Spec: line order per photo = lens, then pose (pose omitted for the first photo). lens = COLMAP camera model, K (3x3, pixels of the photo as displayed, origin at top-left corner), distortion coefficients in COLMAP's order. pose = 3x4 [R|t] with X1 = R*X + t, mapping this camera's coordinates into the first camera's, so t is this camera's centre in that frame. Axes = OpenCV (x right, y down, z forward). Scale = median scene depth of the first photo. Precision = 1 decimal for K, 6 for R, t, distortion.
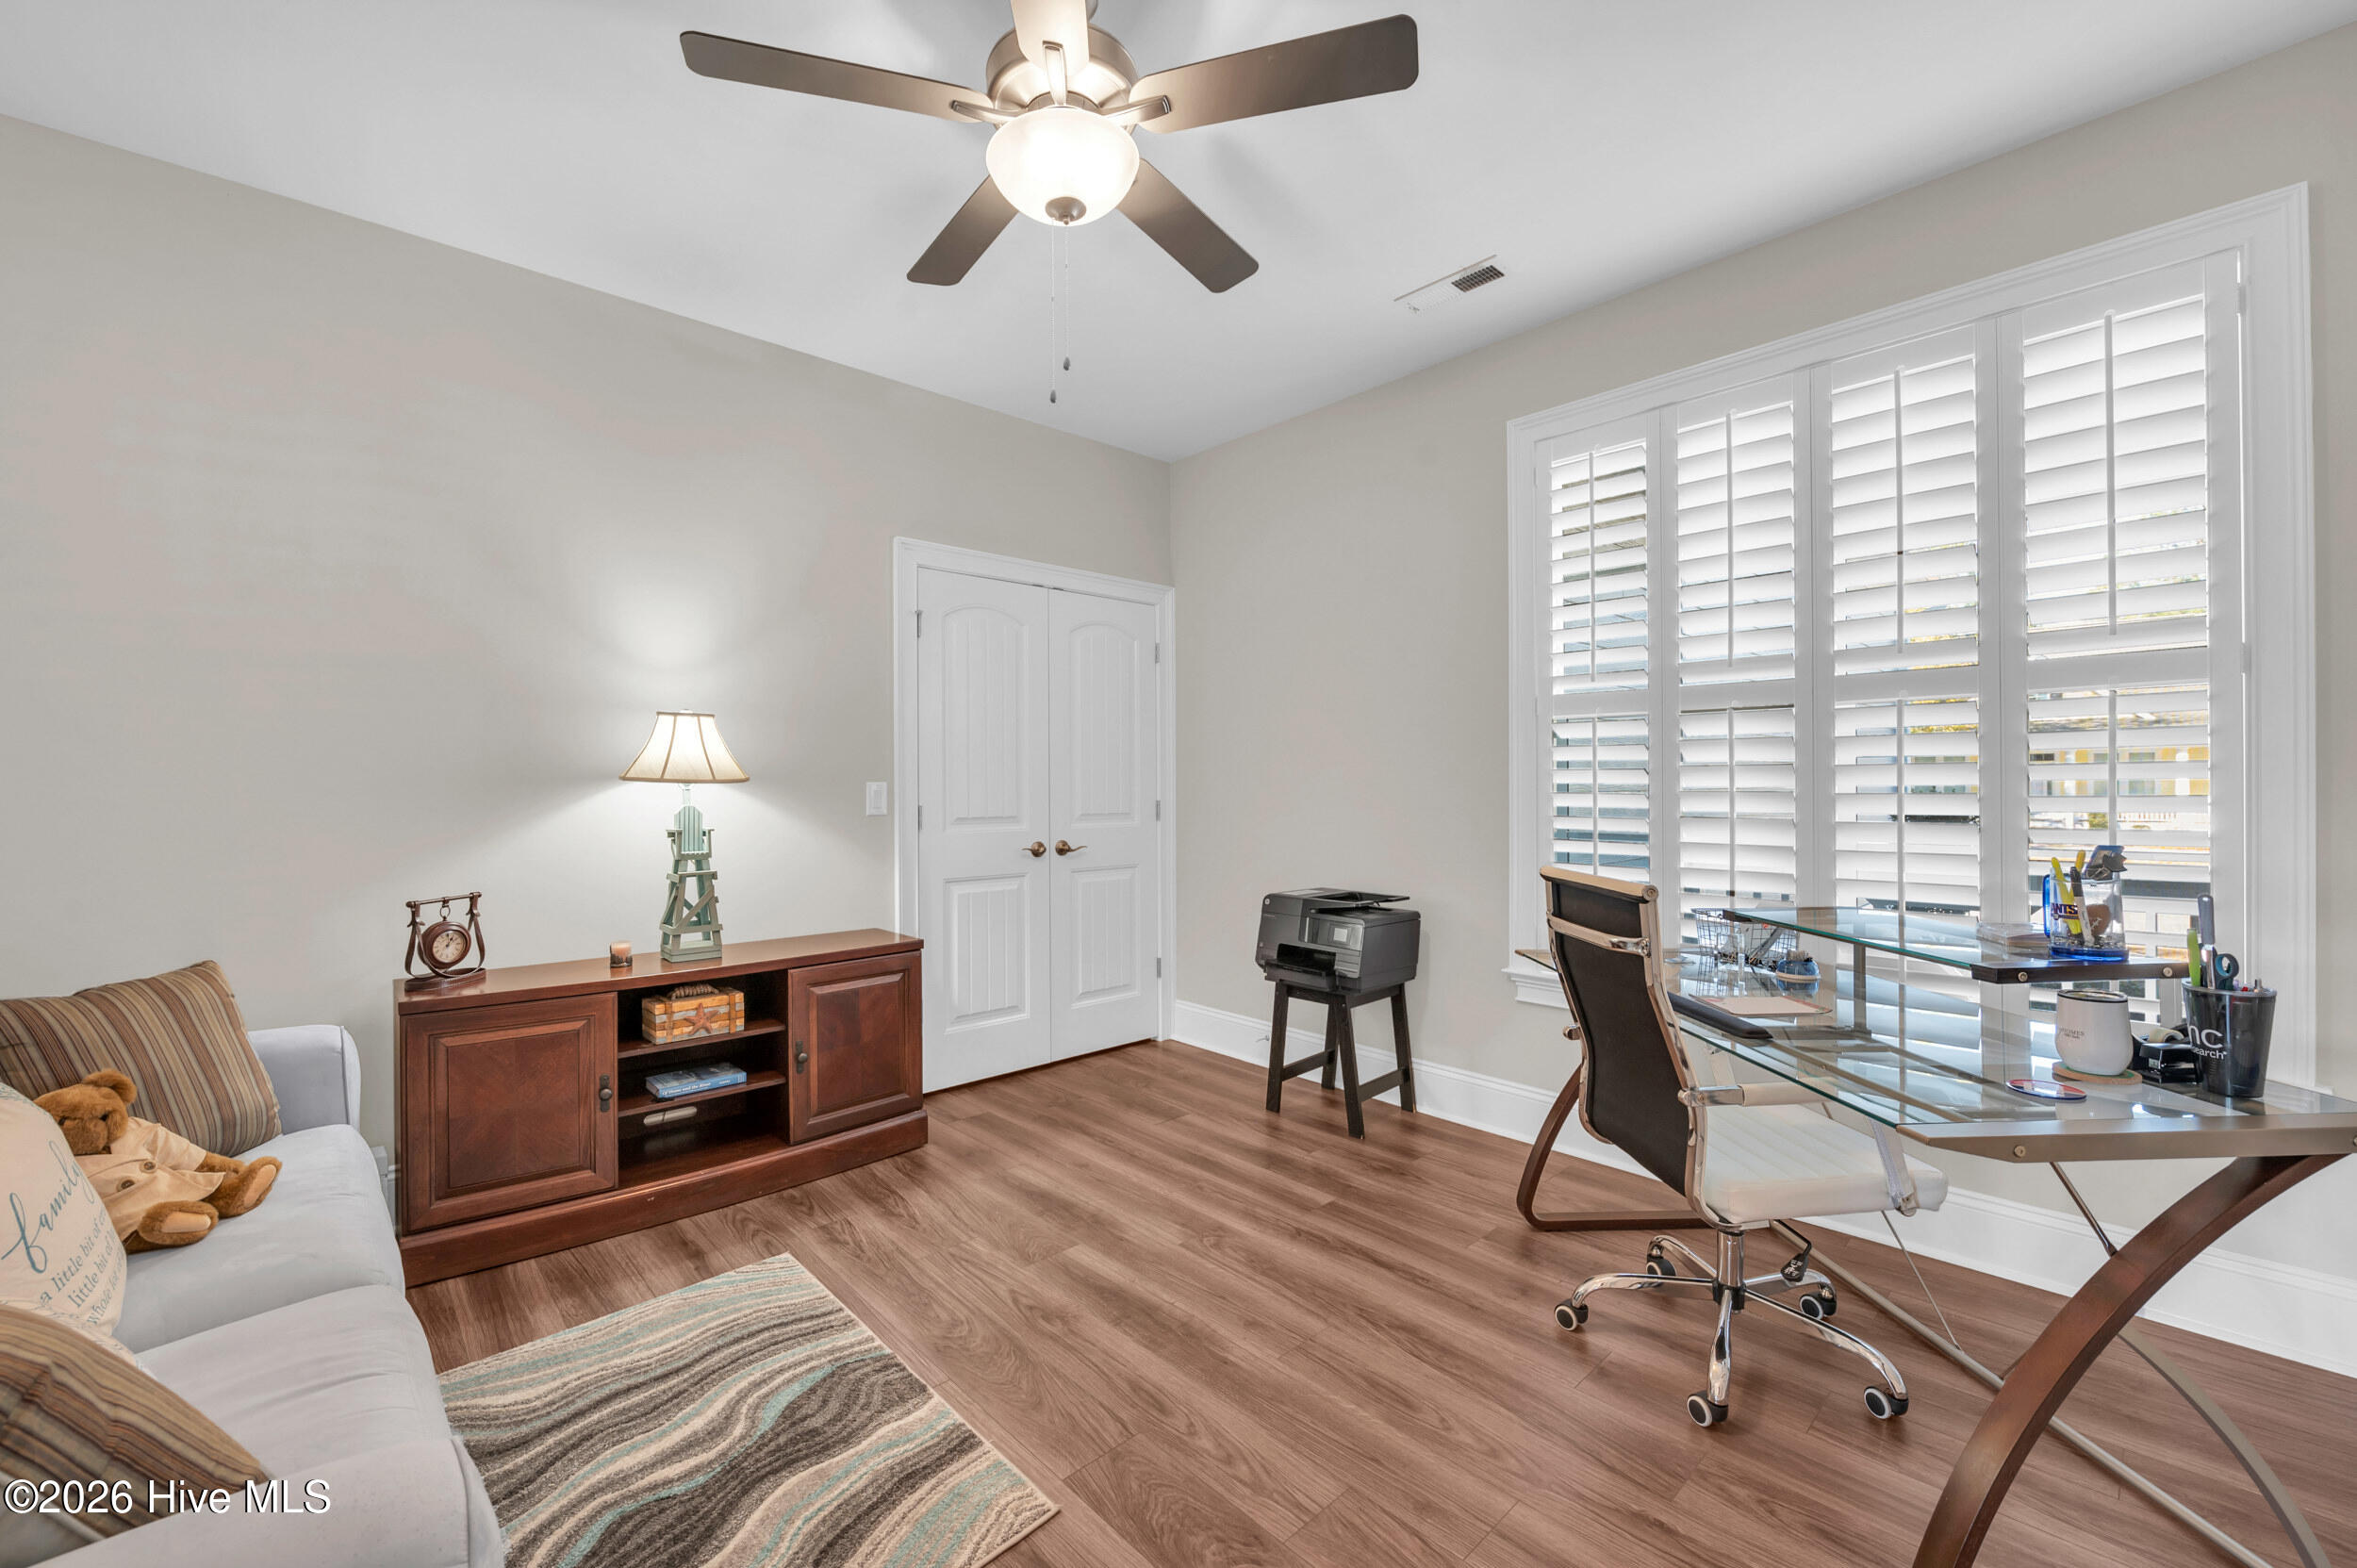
lens RADIAL K [[959.4, 0, 1179.6], [0, 959.4, 779.9], [0, 0, 1]] dist [0.000086, -0.000027]
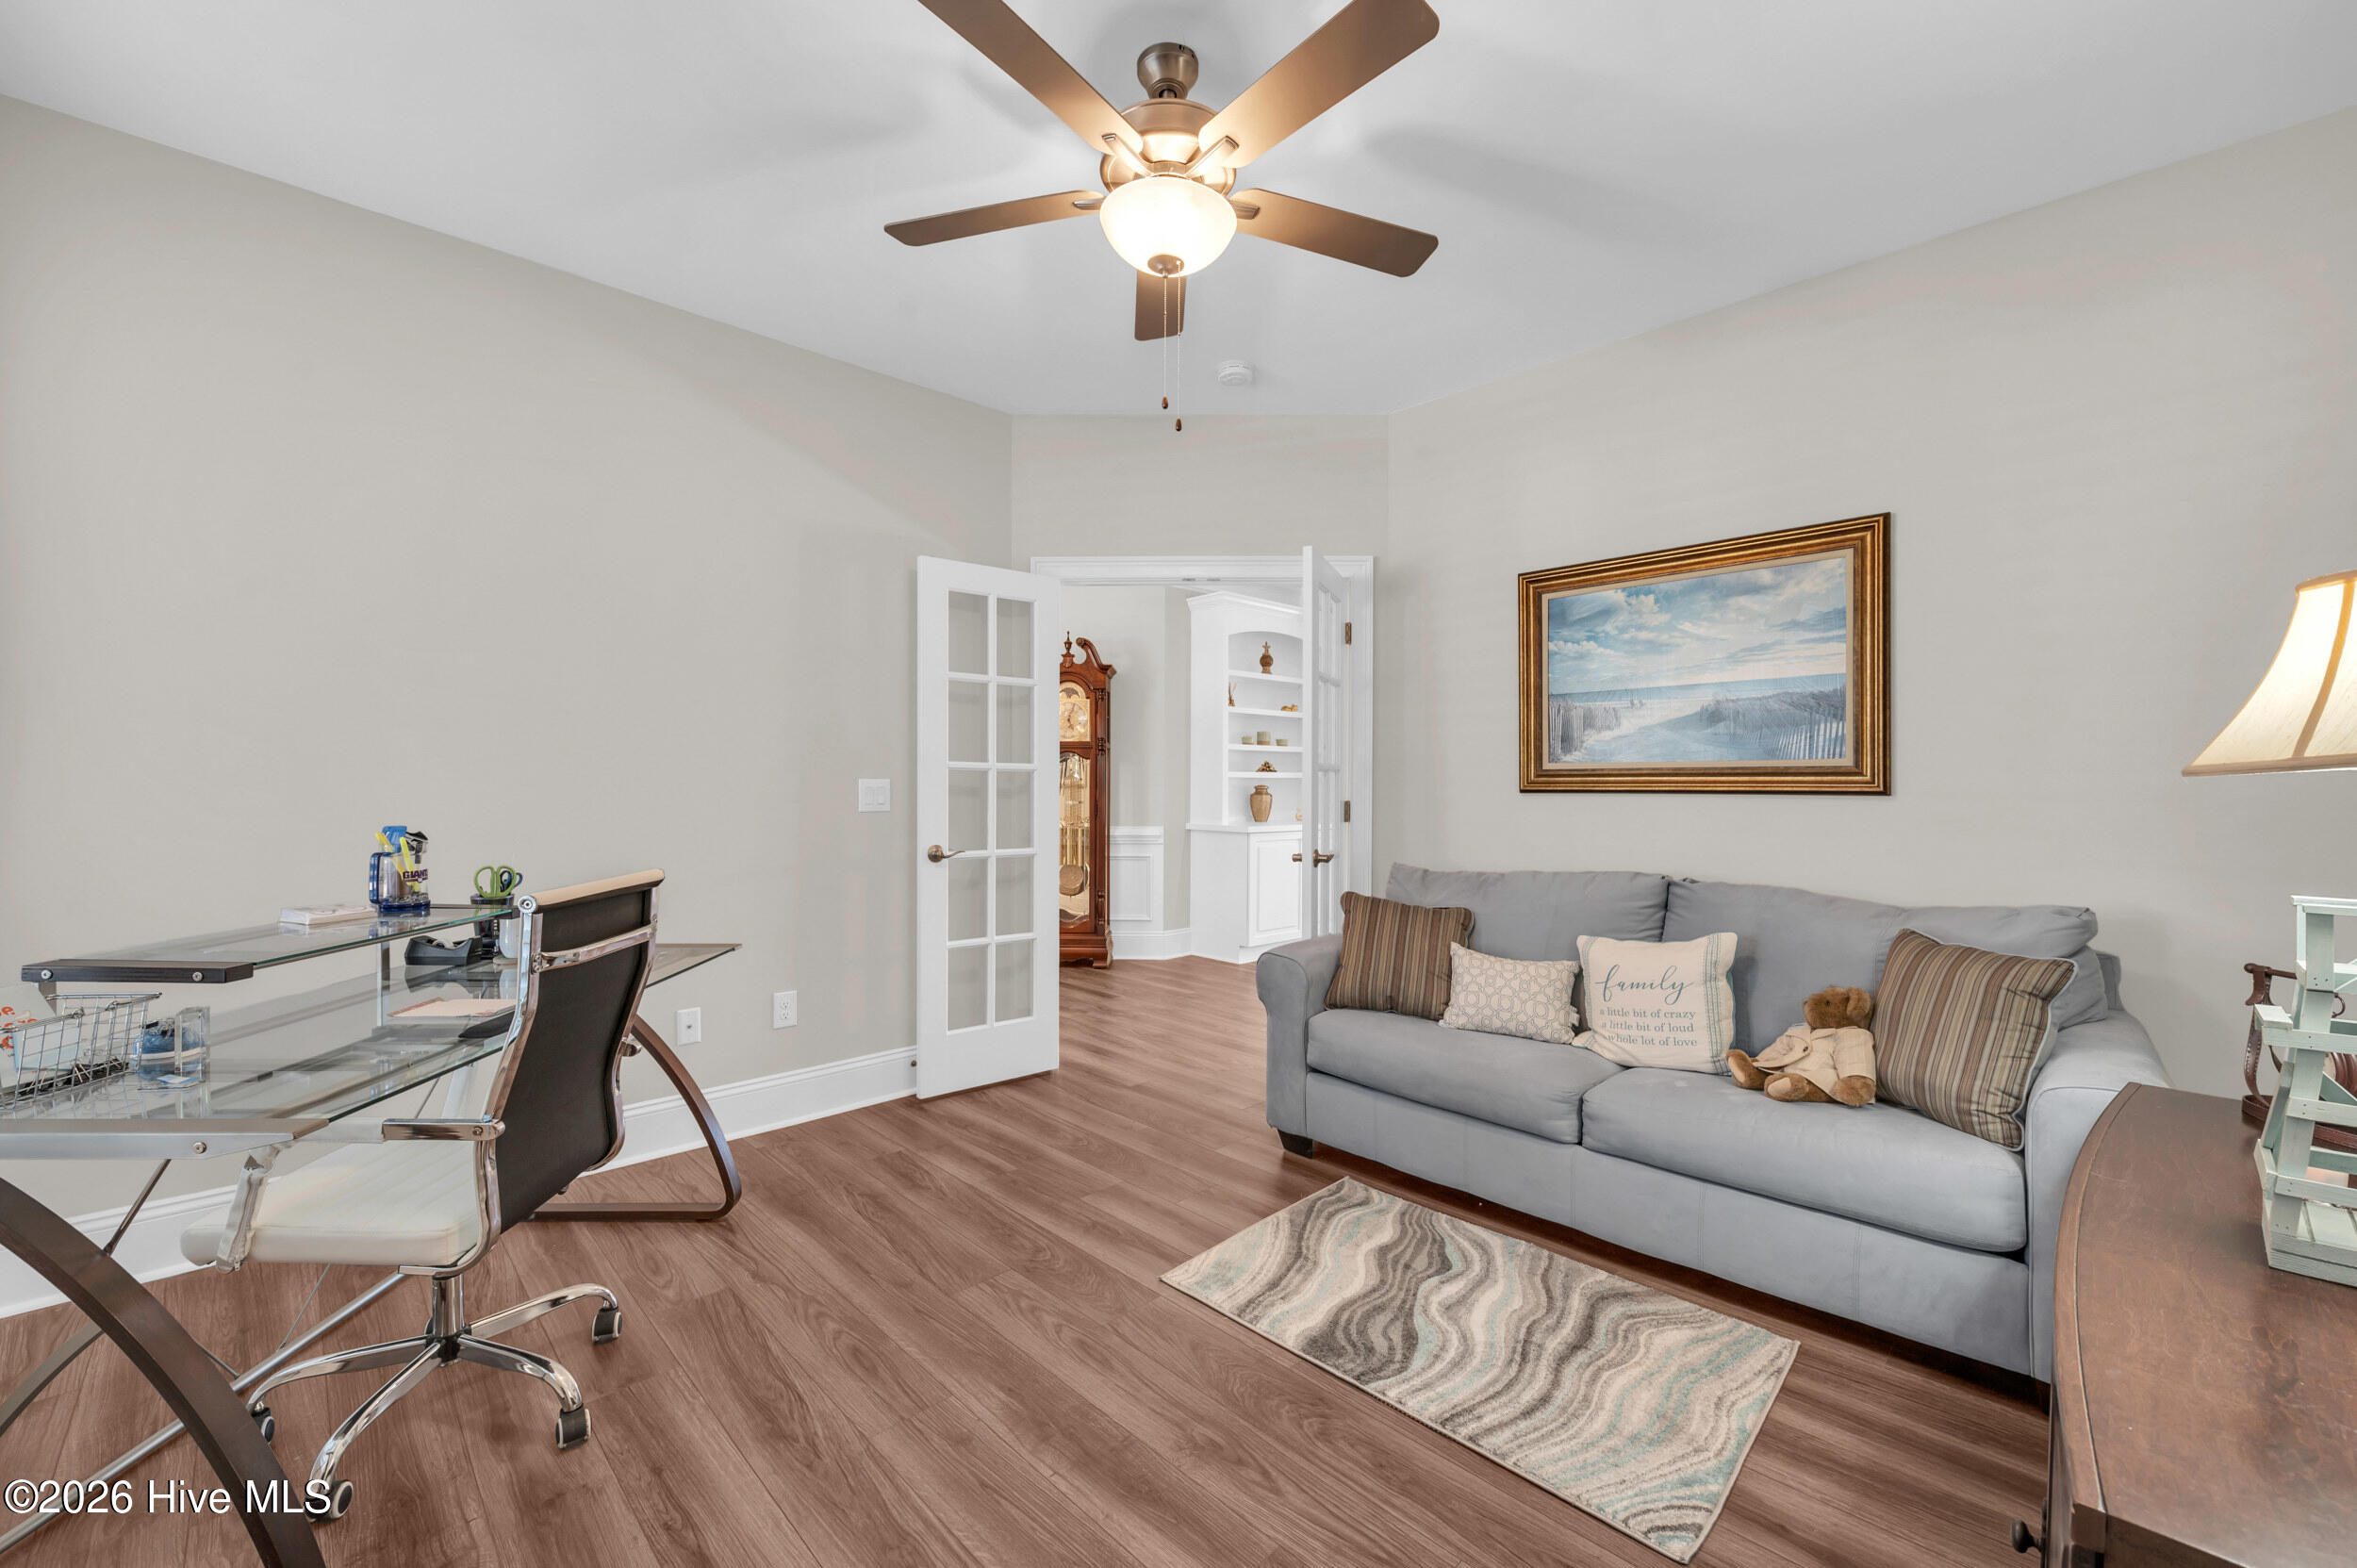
lens RADIAL K [[959.4, 0, 1176.6], [0, 959.4, 780.8], [0, 0, 1]] dist [0.000086, -0.000027]
pose [[-0.999782, -0.001095, -0.020843, -0.093413], [-0.001123, 0.999998, 0.001343, 0.005789], [0.020841, 0.001366, -0.999782, 1.904453]]
